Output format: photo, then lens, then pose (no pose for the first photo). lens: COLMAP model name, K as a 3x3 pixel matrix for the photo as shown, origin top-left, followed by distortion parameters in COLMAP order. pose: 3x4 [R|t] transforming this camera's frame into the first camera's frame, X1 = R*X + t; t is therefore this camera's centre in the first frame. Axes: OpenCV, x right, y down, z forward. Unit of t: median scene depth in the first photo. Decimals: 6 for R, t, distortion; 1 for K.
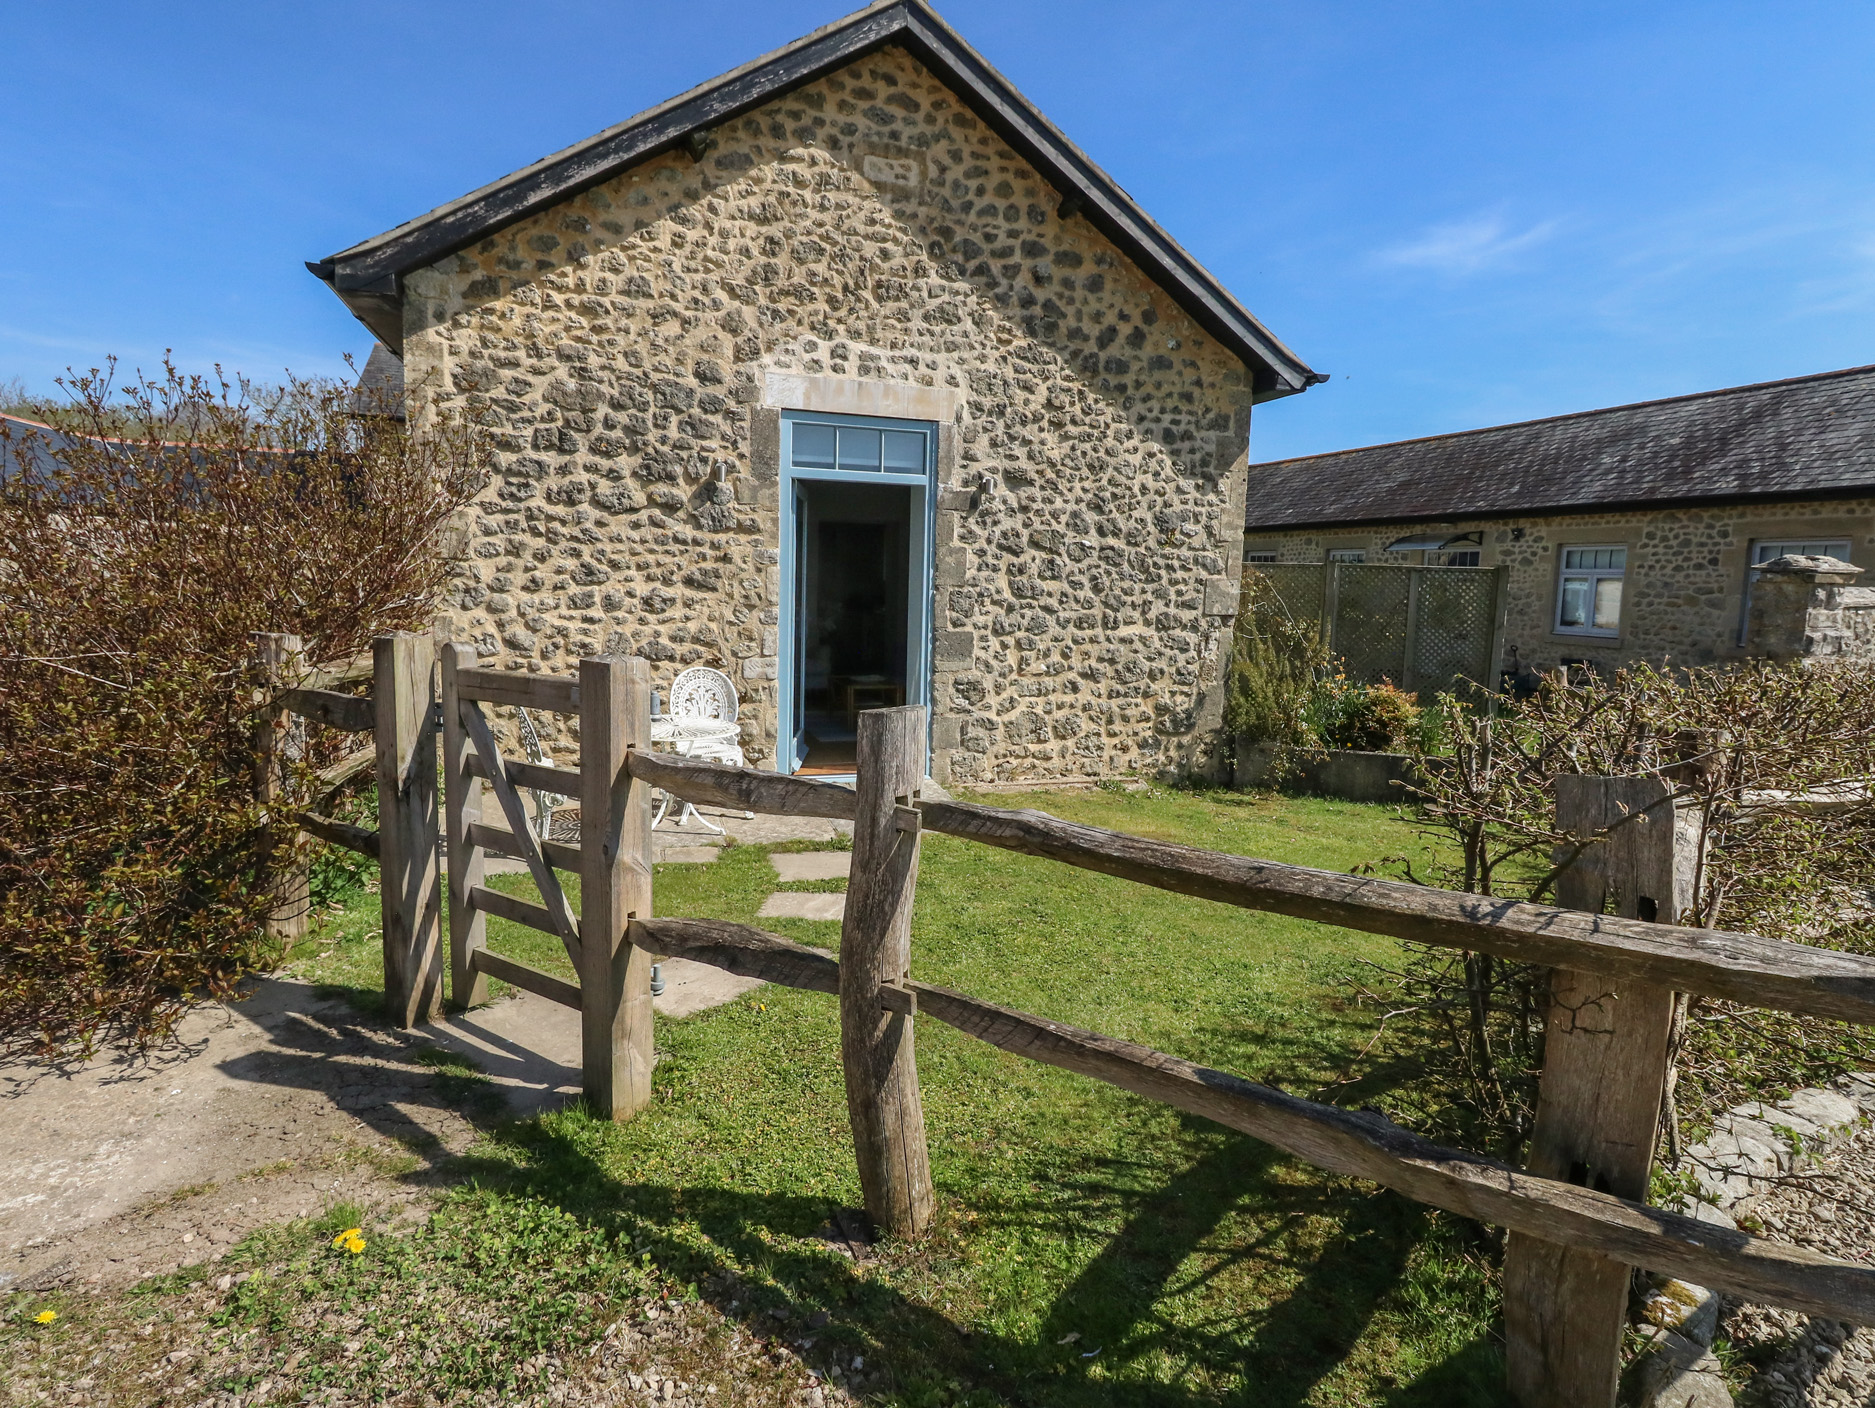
lens RADIAL K [[1006.0, 0, 963.2], [0, 1006.0, 695.0], [0, 0, 1]] dist [0.004510, -0.000178]
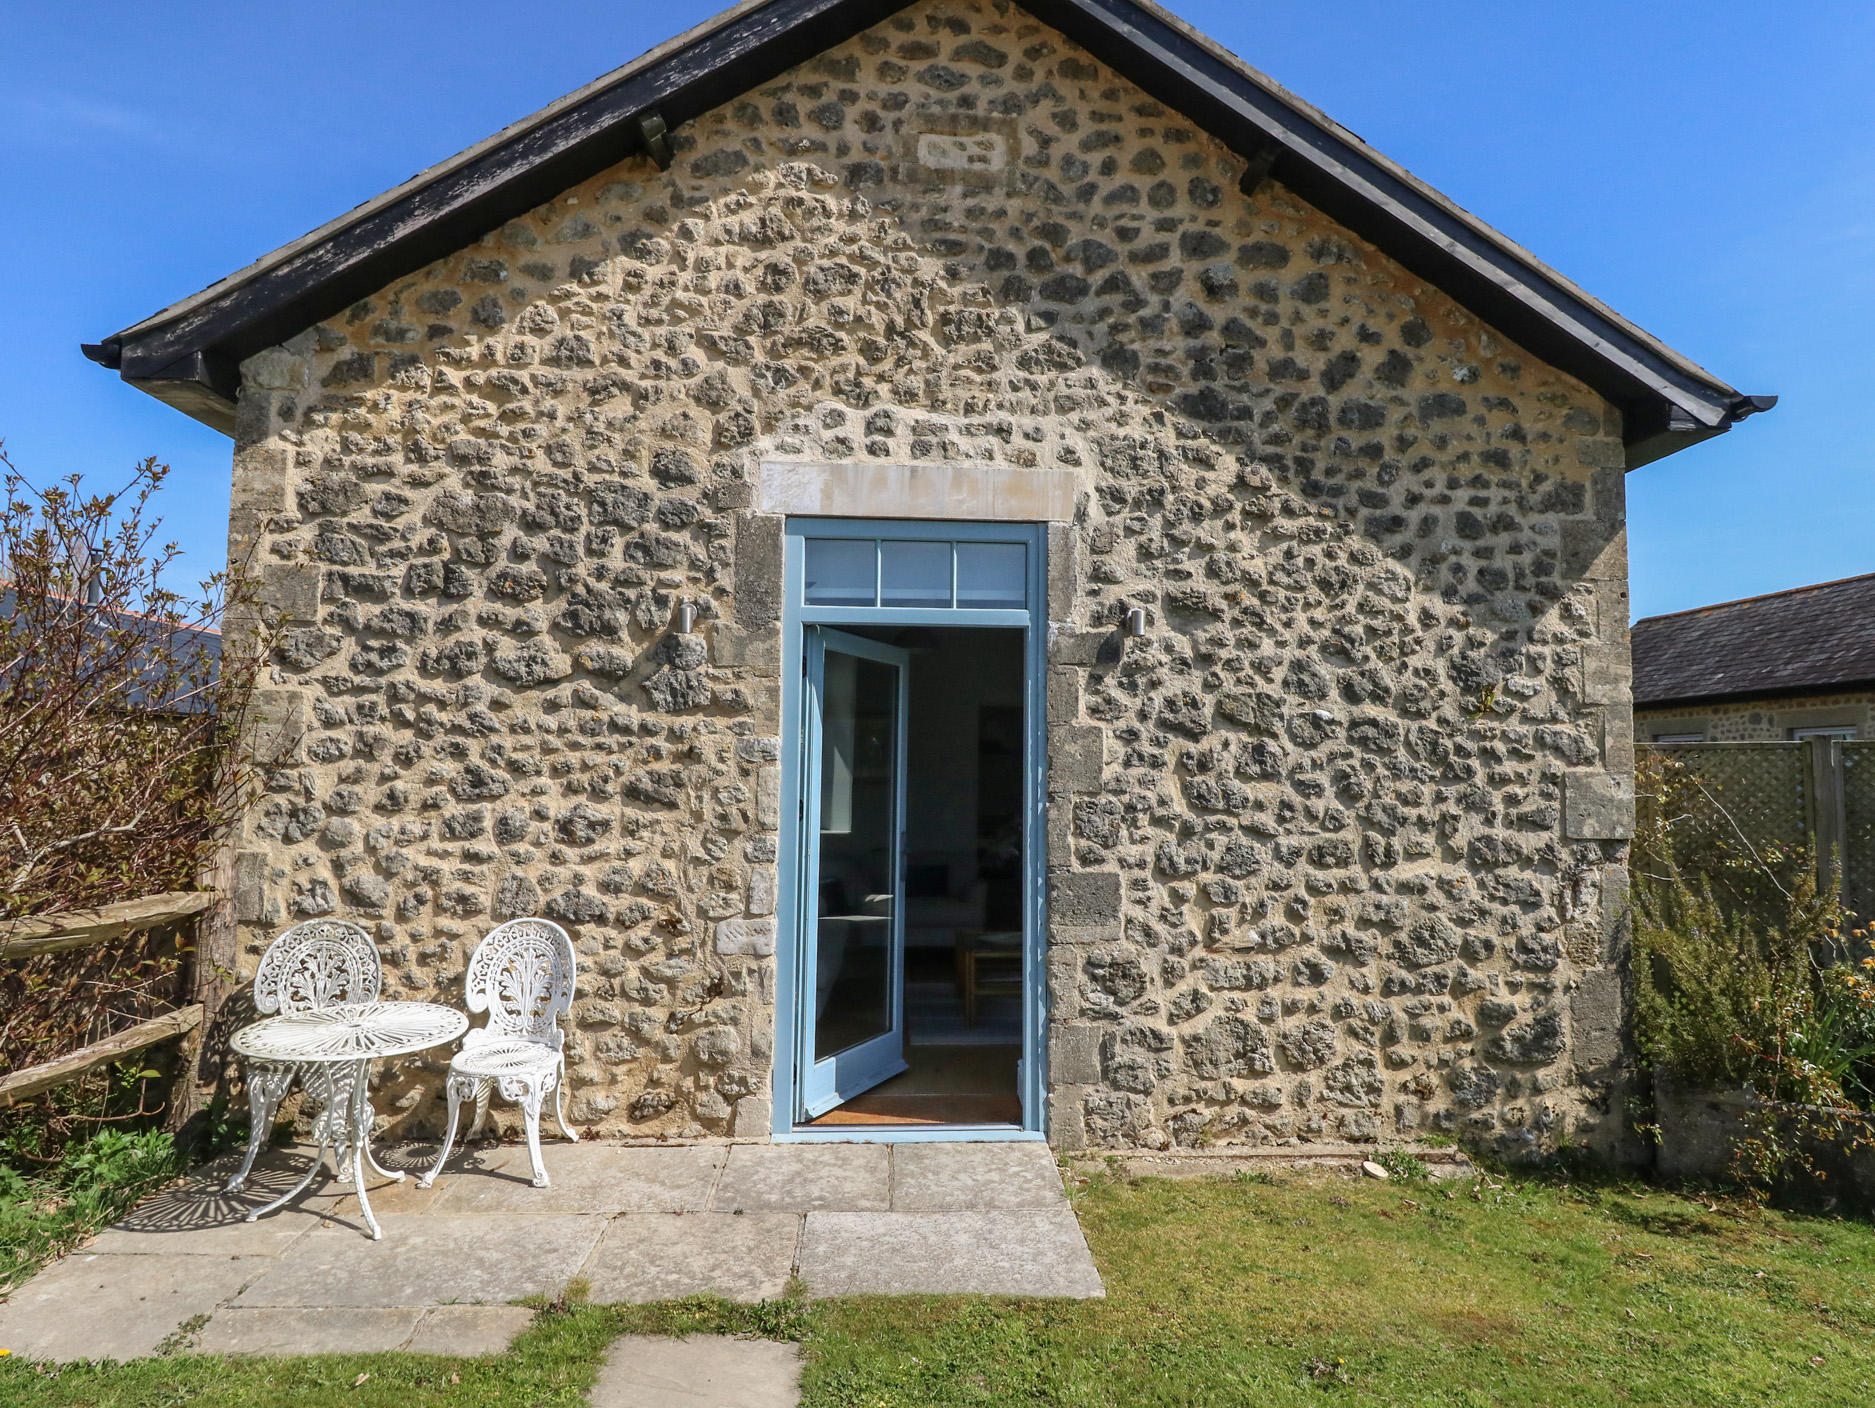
lens RADIAL K [[1184.9, 0, 952.4], [0, 1184.9, 691.3], [0, 0, 1]] dist [-0.000475, 0.003166]
pose [[0.964795, -0.038819, -0.260121, 0.103586], [-0.012910, 0.980865, -0.194263, -0.034162], [0.262685, 0.190782, 0.945832, 0.338339]]
